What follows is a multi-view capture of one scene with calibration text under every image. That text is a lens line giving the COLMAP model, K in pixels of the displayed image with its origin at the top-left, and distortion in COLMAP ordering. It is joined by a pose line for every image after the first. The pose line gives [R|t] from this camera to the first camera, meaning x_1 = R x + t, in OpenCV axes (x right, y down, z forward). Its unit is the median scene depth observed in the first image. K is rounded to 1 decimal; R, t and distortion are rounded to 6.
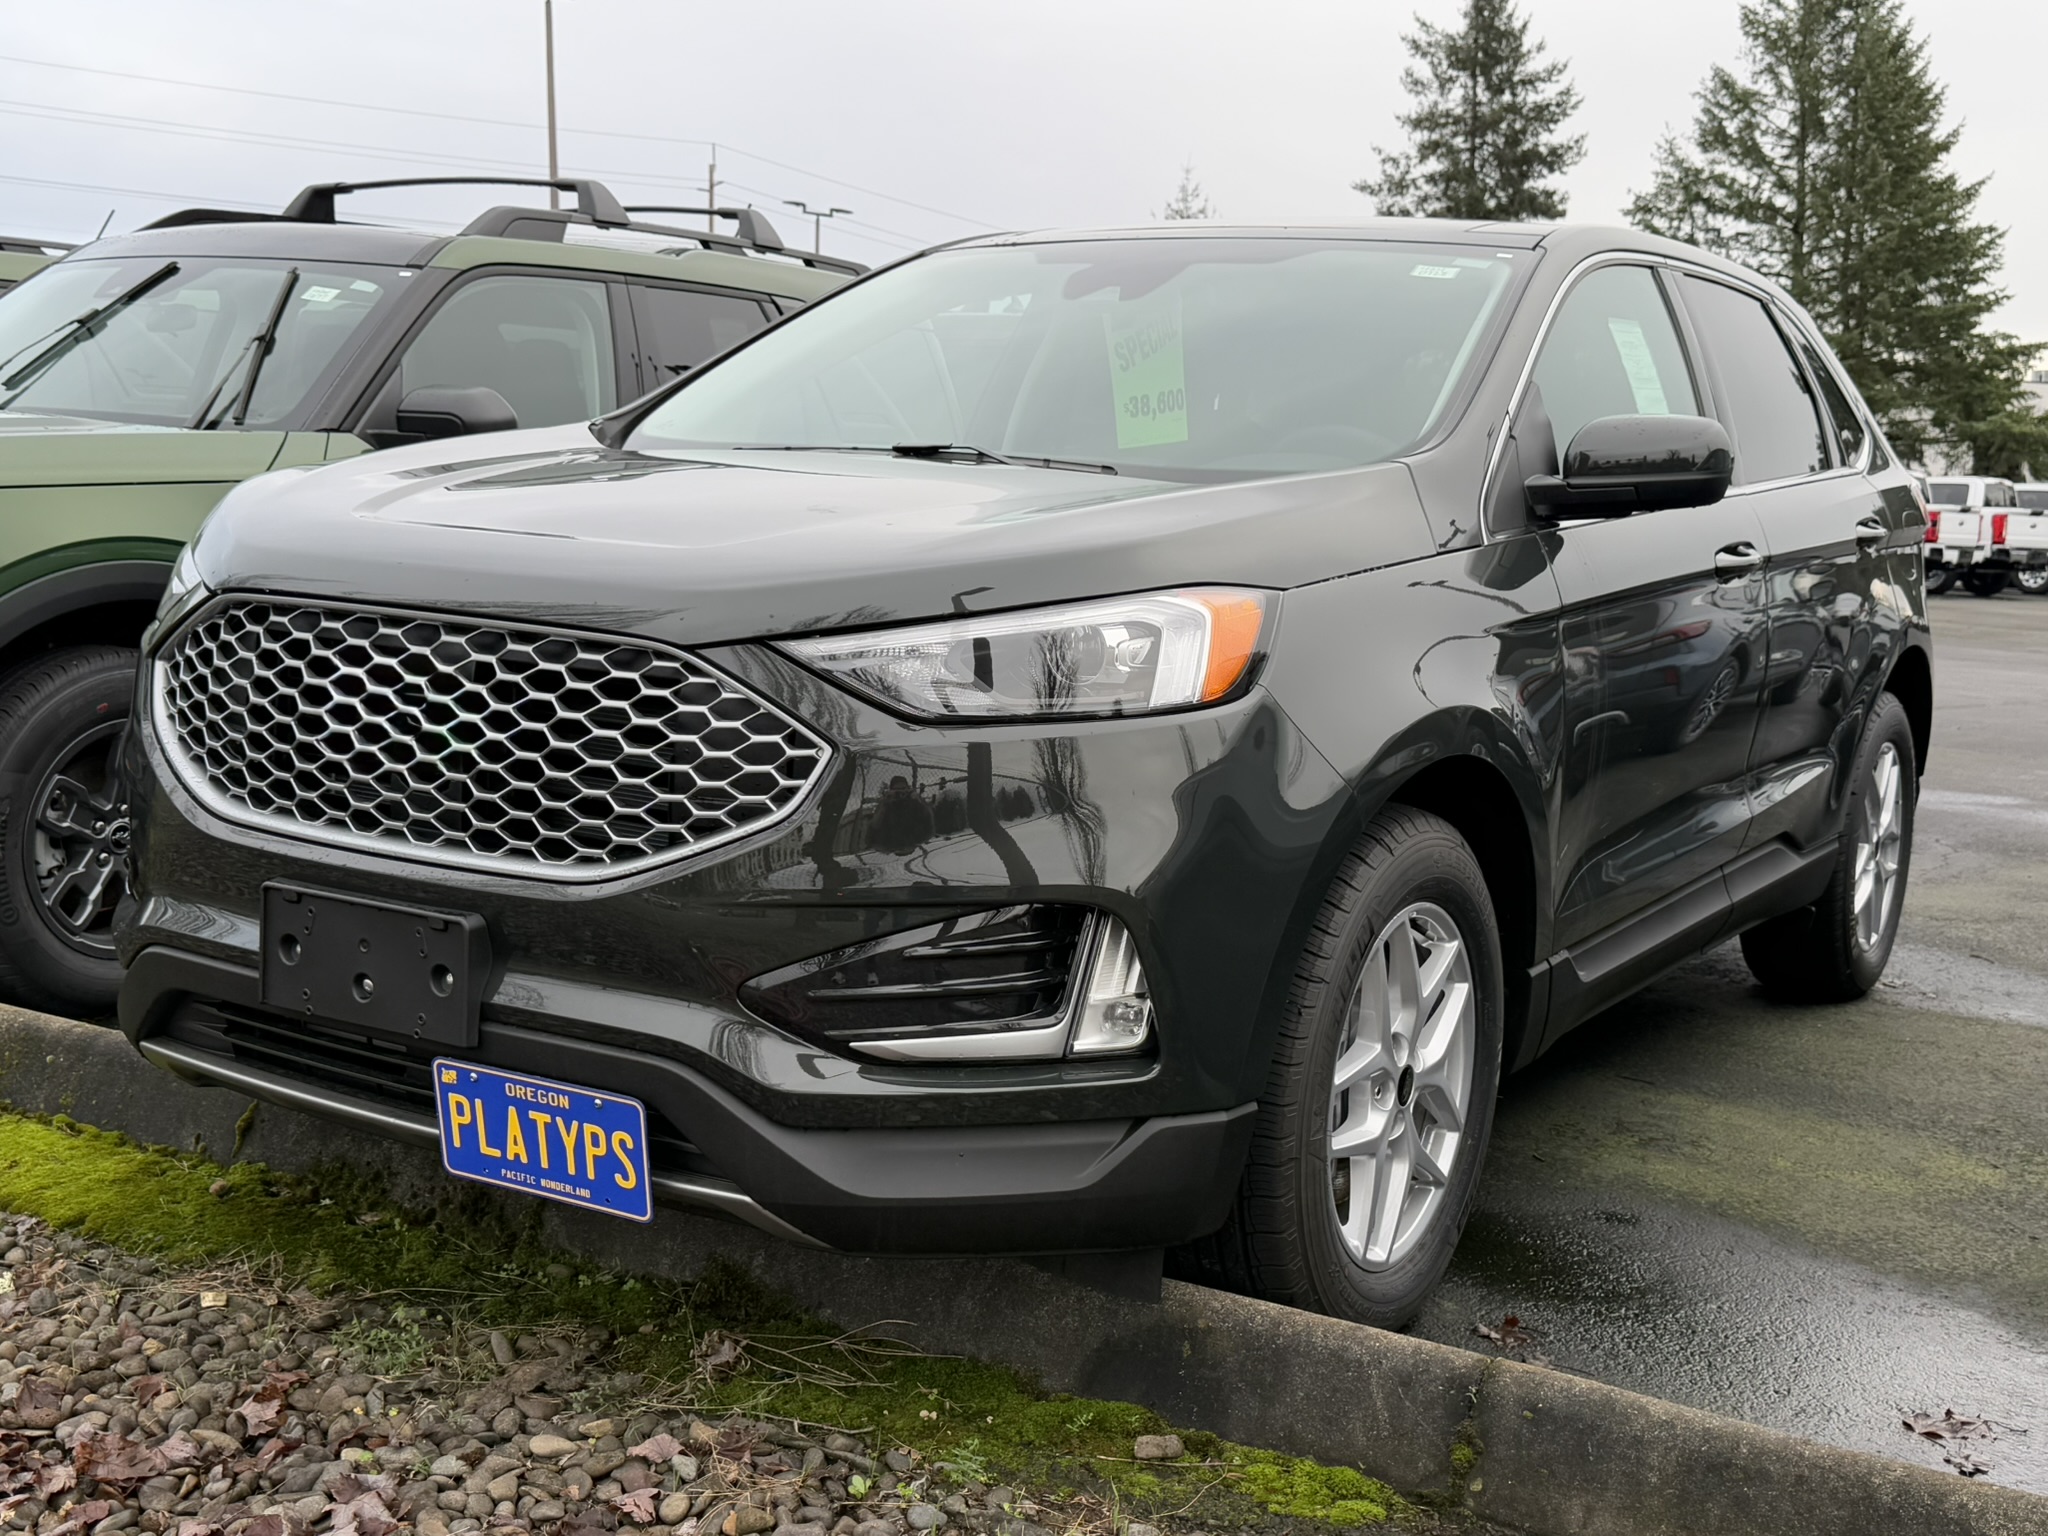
lens RADIAL K [[2351.3, 0, 1030.0], [0, 2351.3, 774.6], [0, 0, 1]] dist [0.212870, -0.495122]
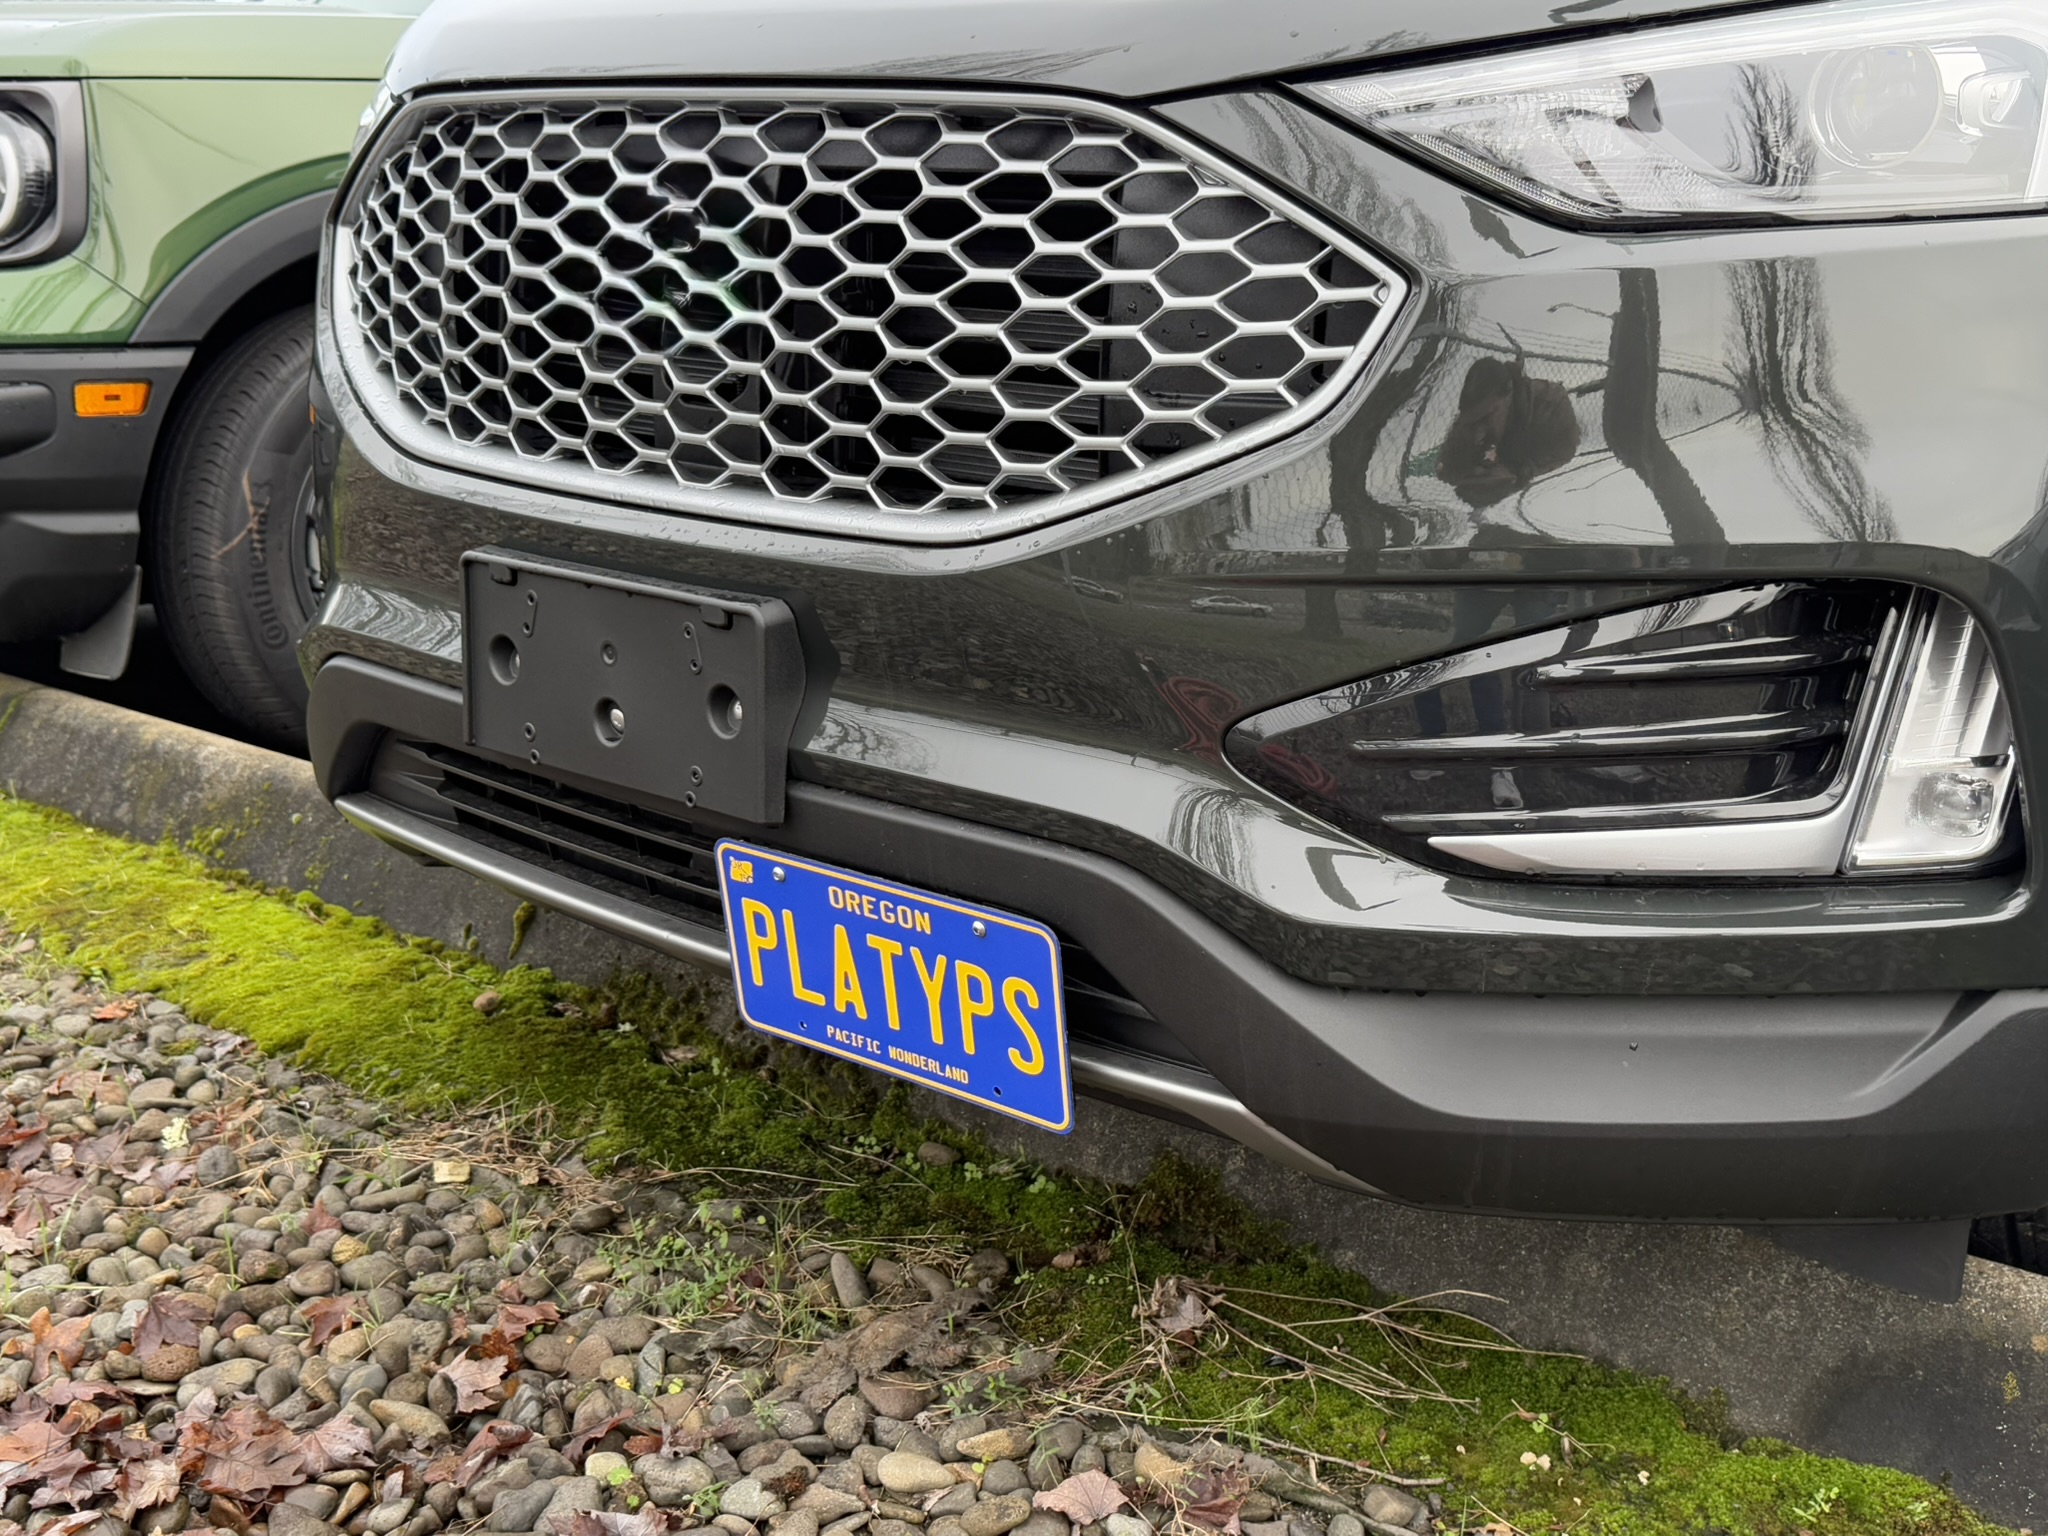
lens RADIAL K [[2357.6, 0, 1024.0], [0, 2357.6, 768.0], [0, 0, 1]] dist [0.127661, 0.003432]
pose [[0.984188, 0.018123, -0.176198, -0.062837], [-0.001517, 0.995578, 0.093925, 0.040679], [0.177121, -0.092173, 0.979863, 0.393260]]
